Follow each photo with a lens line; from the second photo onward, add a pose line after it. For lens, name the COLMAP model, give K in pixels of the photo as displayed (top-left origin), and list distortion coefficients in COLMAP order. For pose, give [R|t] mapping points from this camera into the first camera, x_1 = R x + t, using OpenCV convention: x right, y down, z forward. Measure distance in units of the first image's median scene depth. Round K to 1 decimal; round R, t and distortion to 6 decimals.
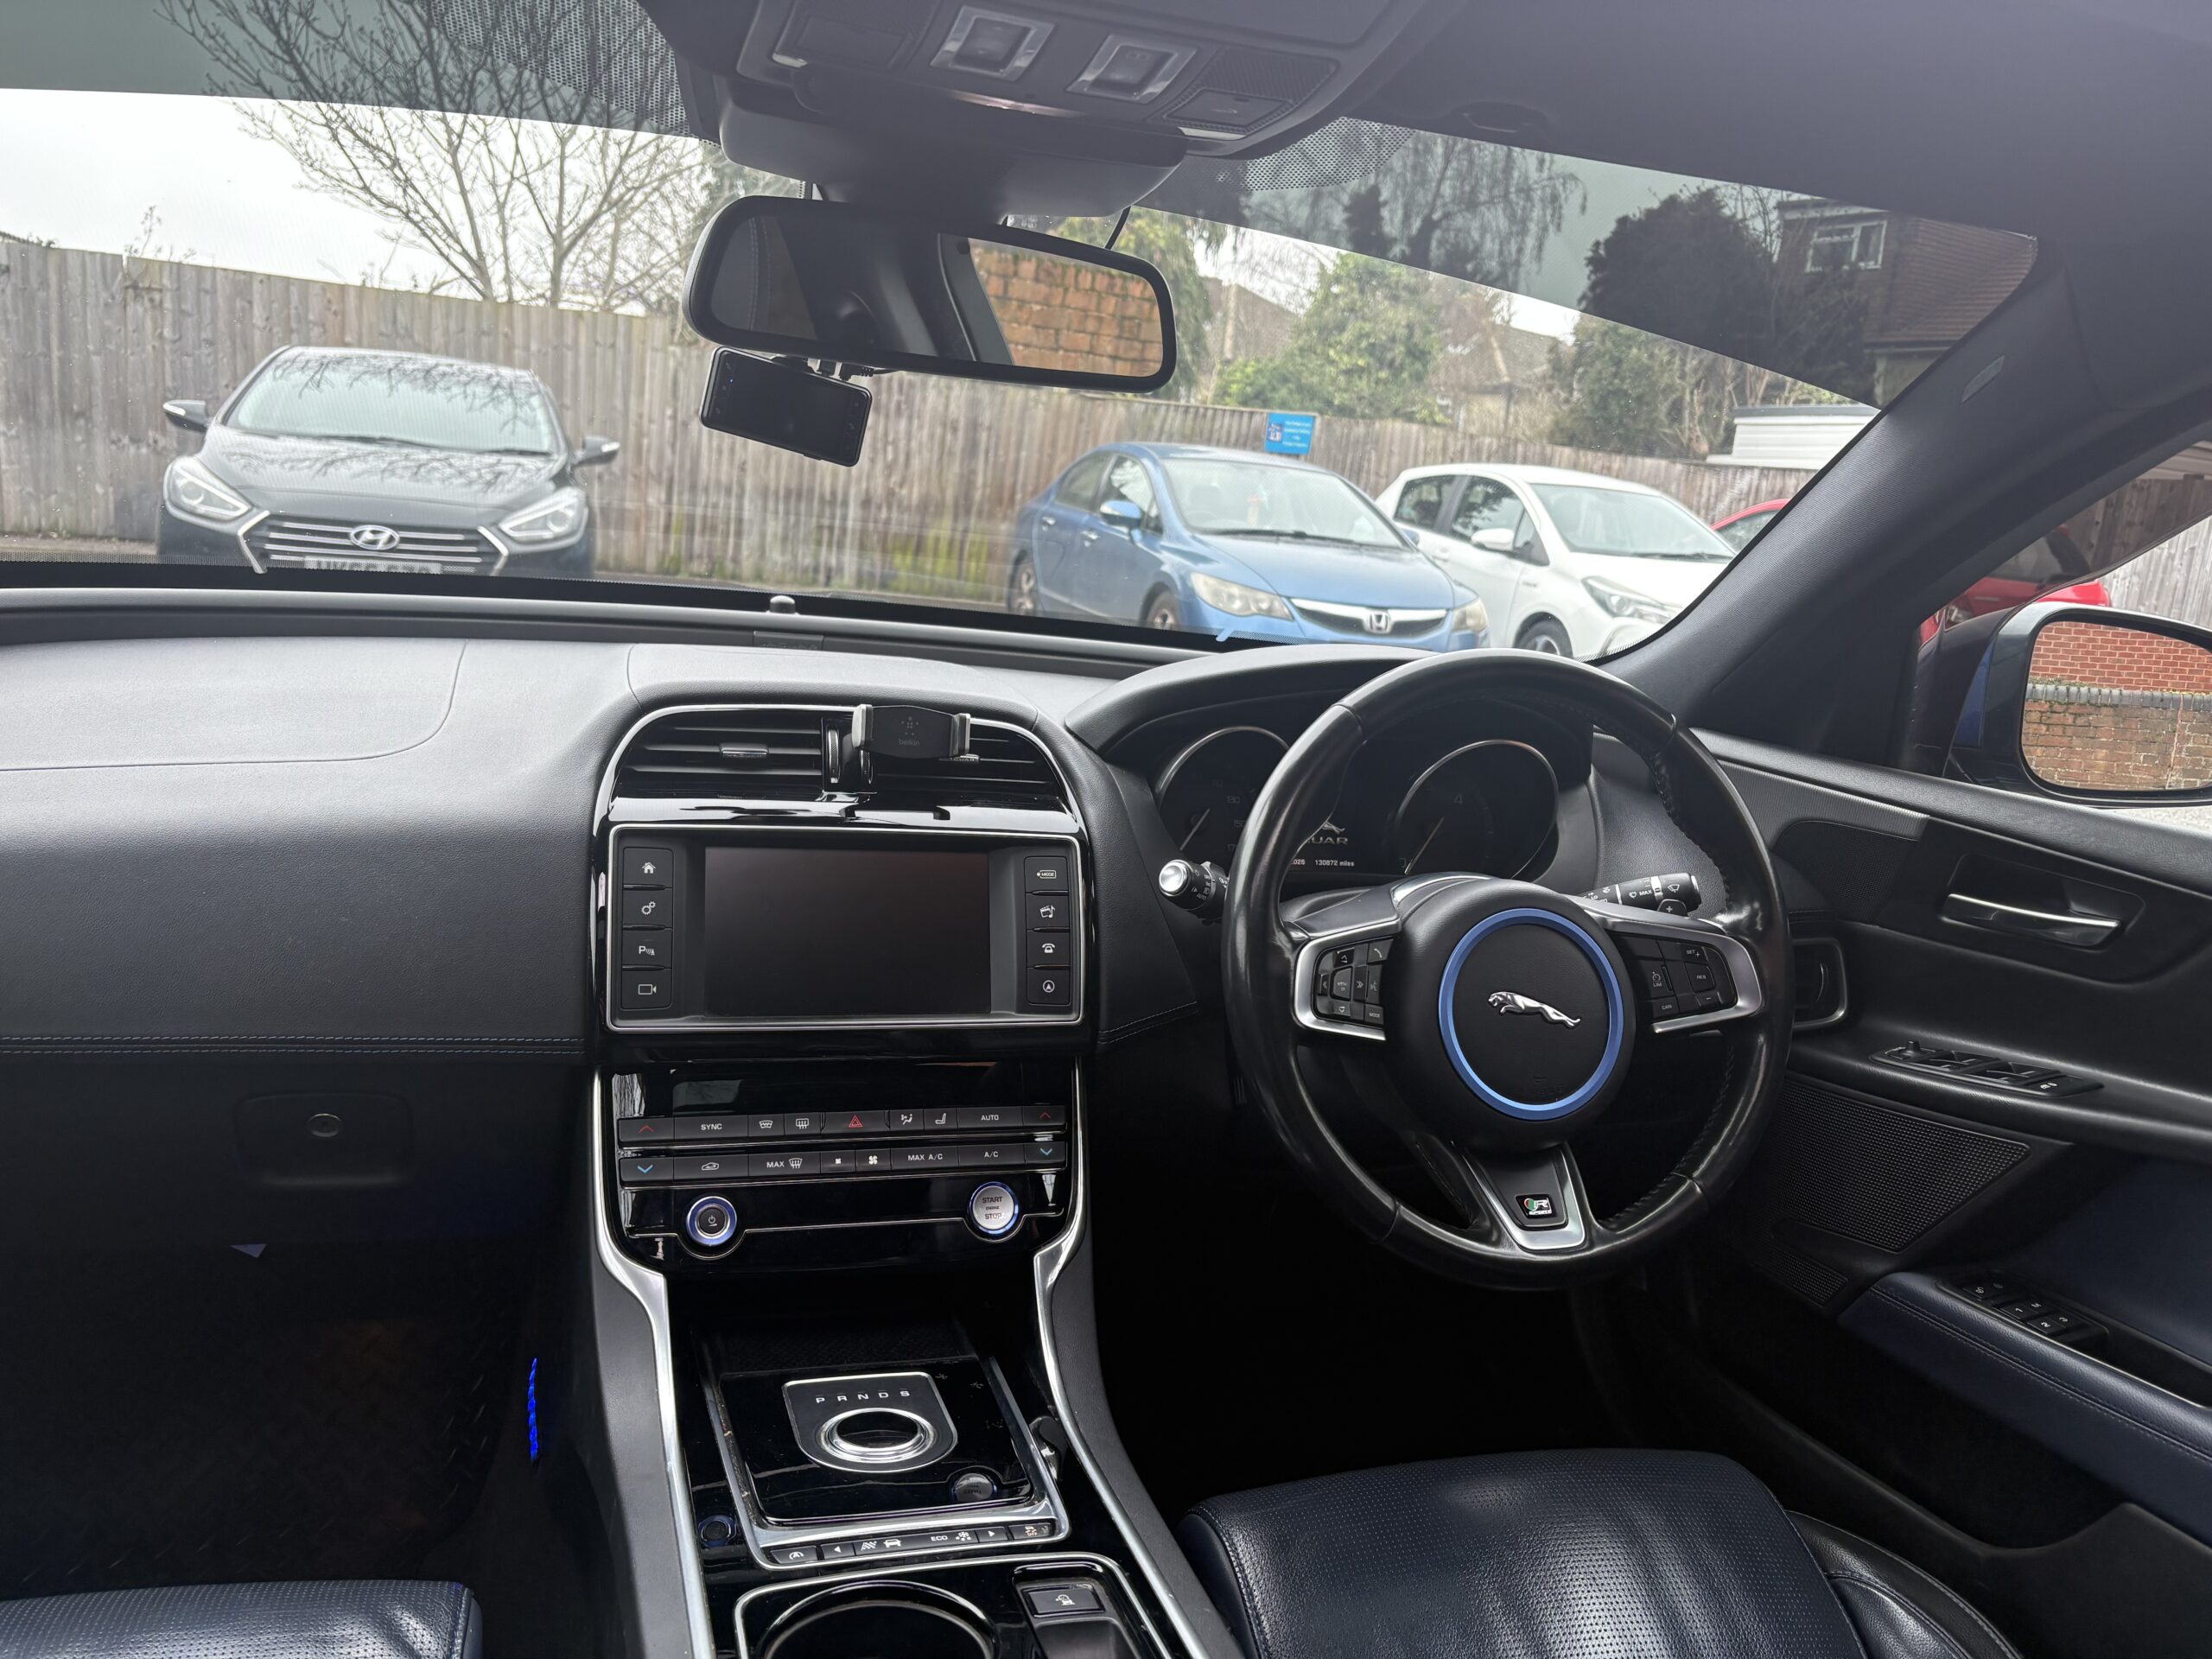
lens RADIAL K [[1699.5, 0, 1108.8], [0, 1699.5, 816.7], [0, 0, 1]] dist [0.043901, -0.050320]
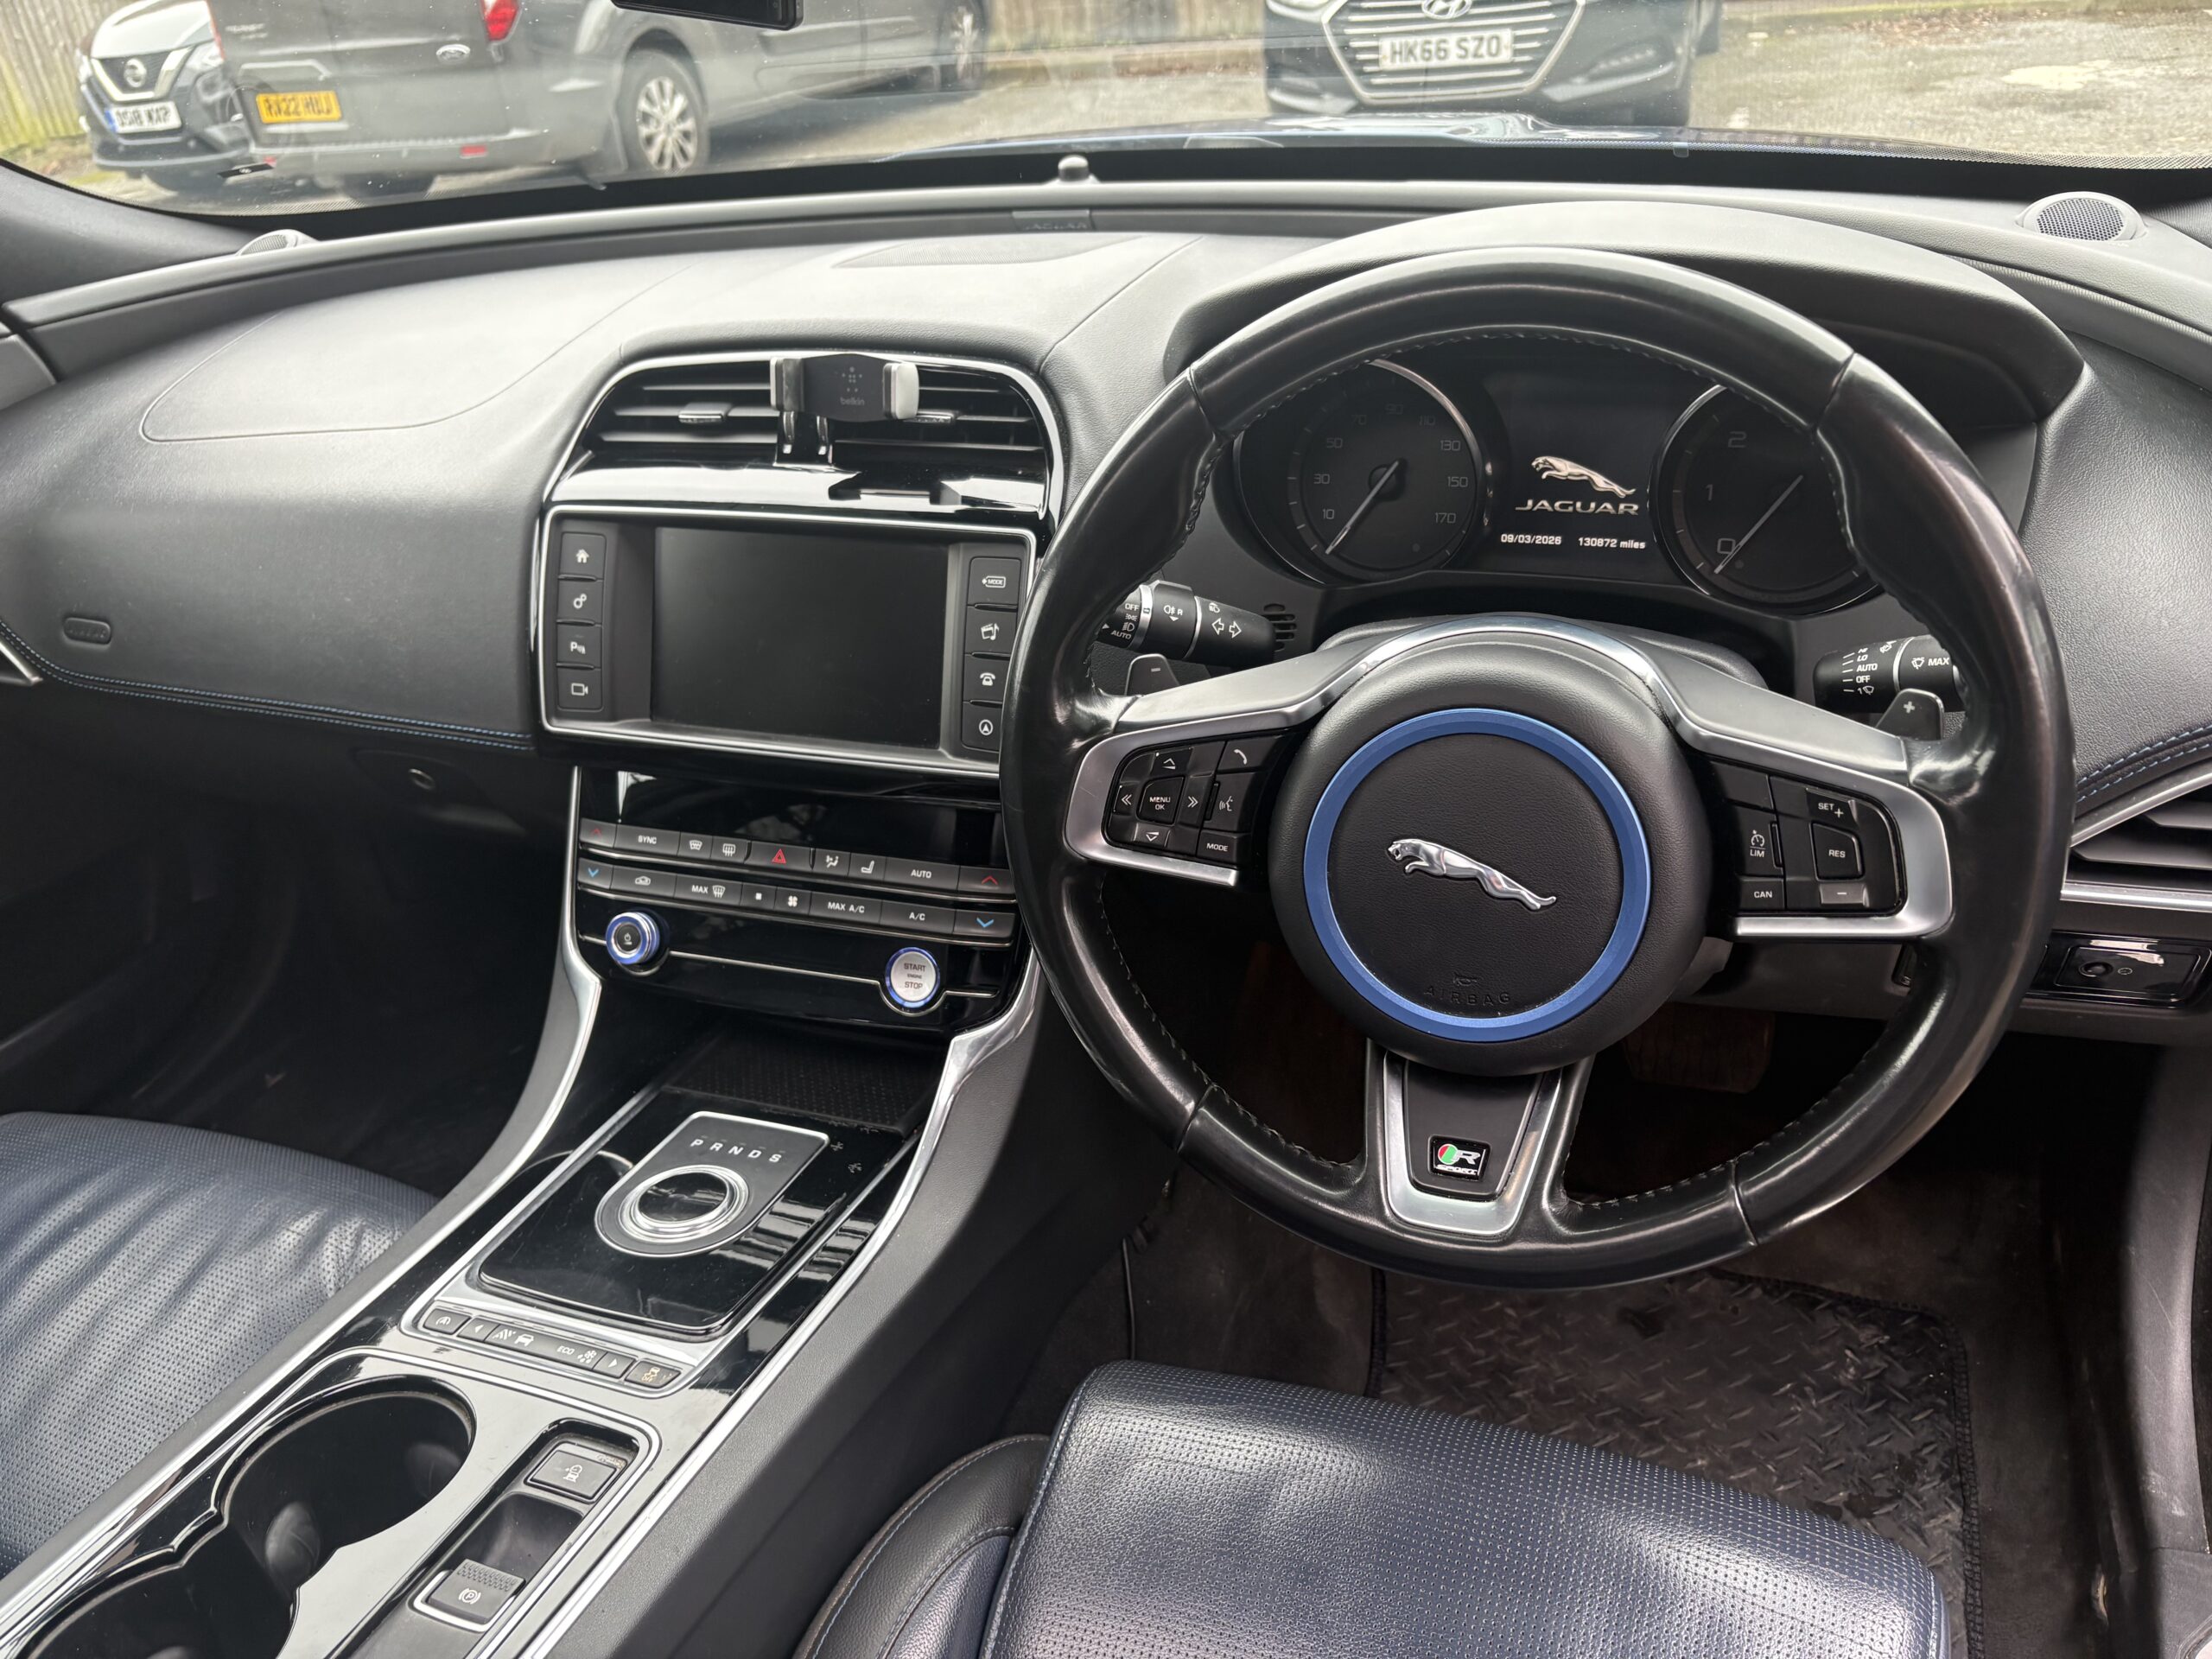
lens RADIAL K [[1699.5, 0, 1109.9], [0, 1699.5, 837.9], [0, 0, 1]] dist [0.043901, -0.050320]
pose [[0.774349, 0.164693, -0.610950, 0.464831], [0.033063, 0.953684, 0.298989, -0.078751], [0.631894, -0.251721, 0.733039, 0.412011]]
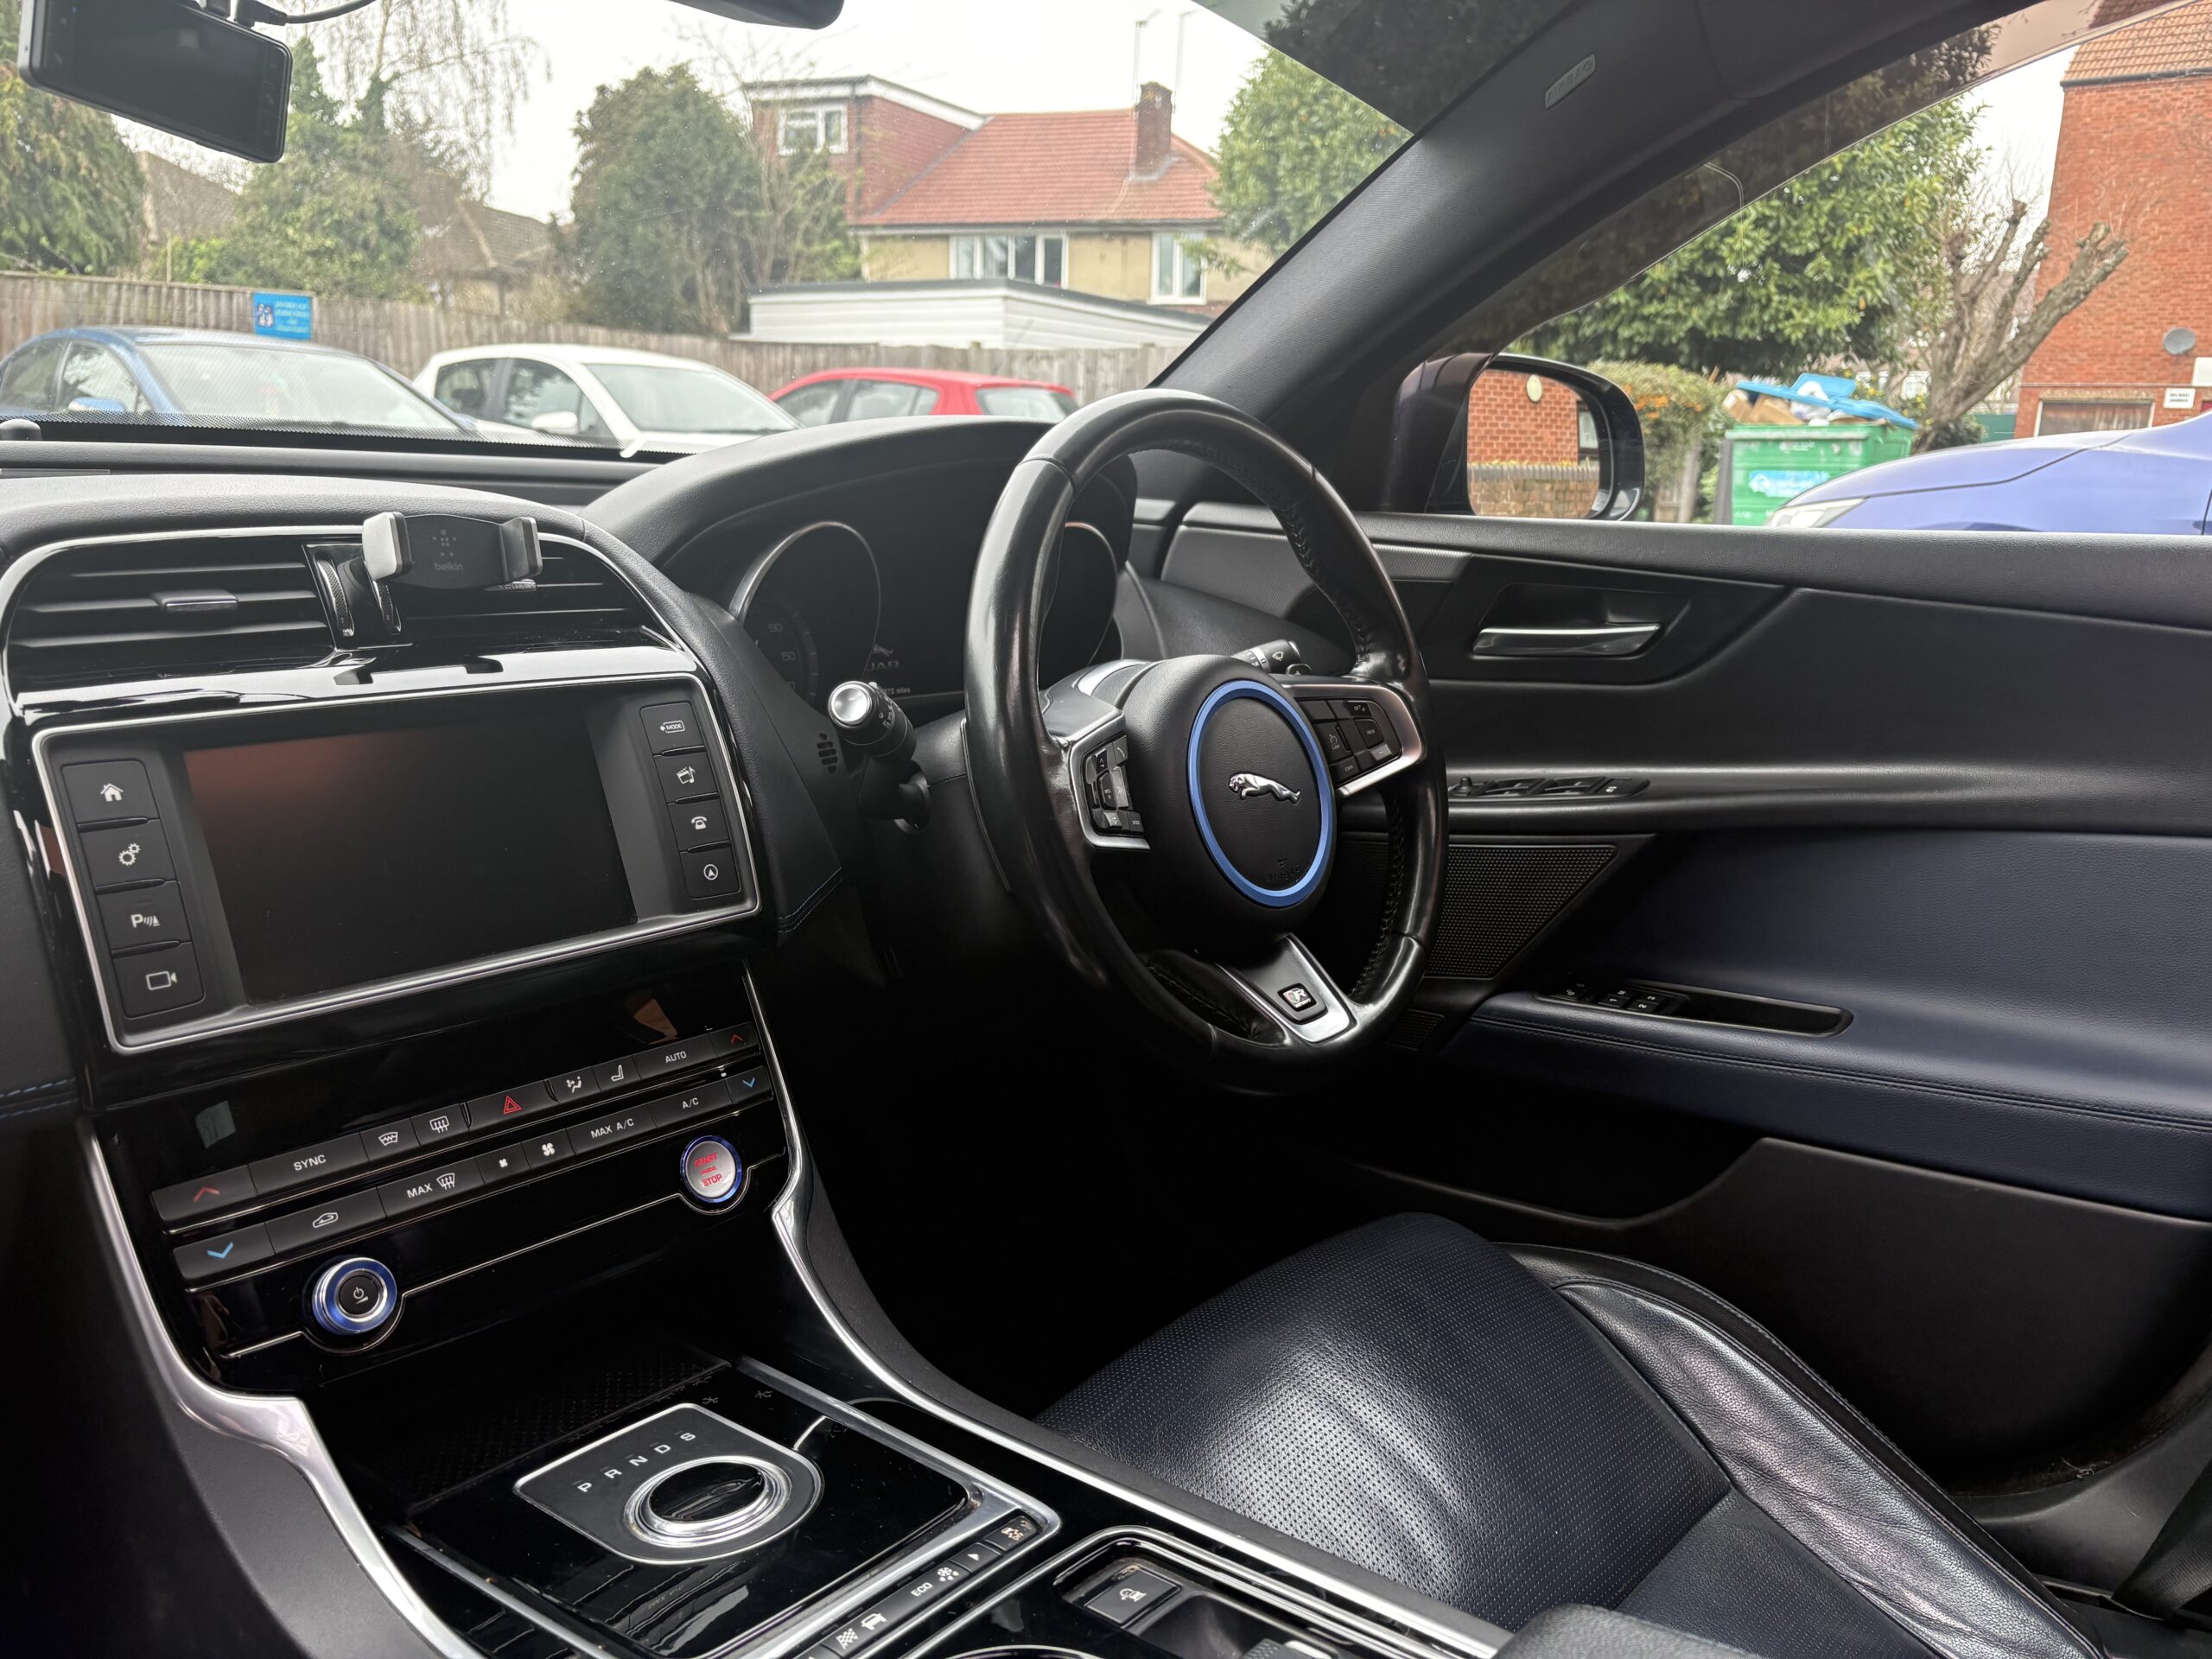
lens RADIAL K [[1699.5, 0, 1120.6], [0, 1699.5, 839.4], [0, 0, 1]] dist [0.043901, -0.050320]
pose [[0.843152, -0.178113, 0.507317, -0.244983], [0.141815, 0.983795, 0.109704, 0.026414], [-0.518636, -0.020552, 0.854748, 0.238004]]
